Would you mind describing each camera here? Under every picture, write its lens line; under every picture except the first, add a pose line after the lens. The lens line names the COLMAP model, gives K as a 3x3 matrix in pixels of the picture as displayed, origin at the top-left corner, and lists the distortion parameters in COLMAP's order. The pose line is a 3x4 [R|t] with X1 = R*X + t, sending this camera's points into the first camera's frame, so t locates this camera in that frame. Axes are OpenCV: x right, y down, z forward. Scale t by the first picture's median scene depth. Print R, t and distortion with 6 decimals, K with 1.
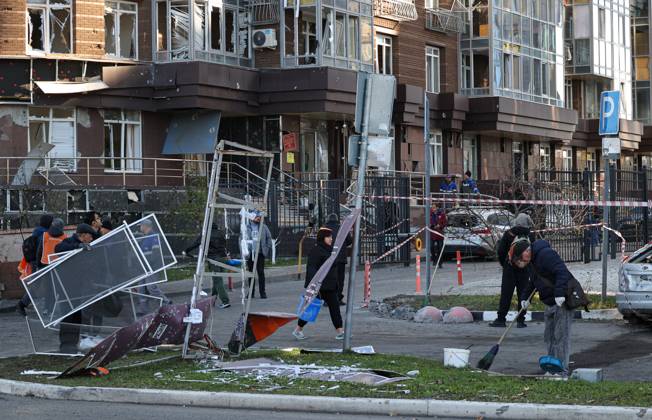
lens RADIAL K [[1472.5, 0, 326.0], [0, 1472.5, 210.0], [0, 0, 1]] dist [-0.090998, -0.730442]
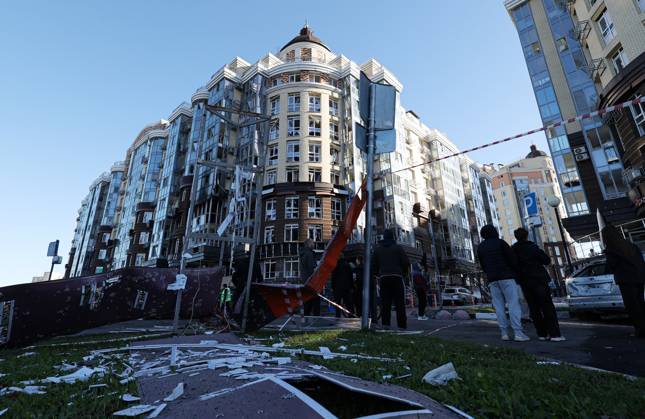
lens RADIAL K [[314.7, 0, 322.5], [0, 314.7, 209.5], [0, 0, 1]] dist [0.000691, 0.000172]
pose [[0.964934, -0.076446, -0.251114, 0.017748], [0.001759, 0.958514, -0.285039, 0.030597], [0.262486, 0.274602, 0.925038, 0.301877]]
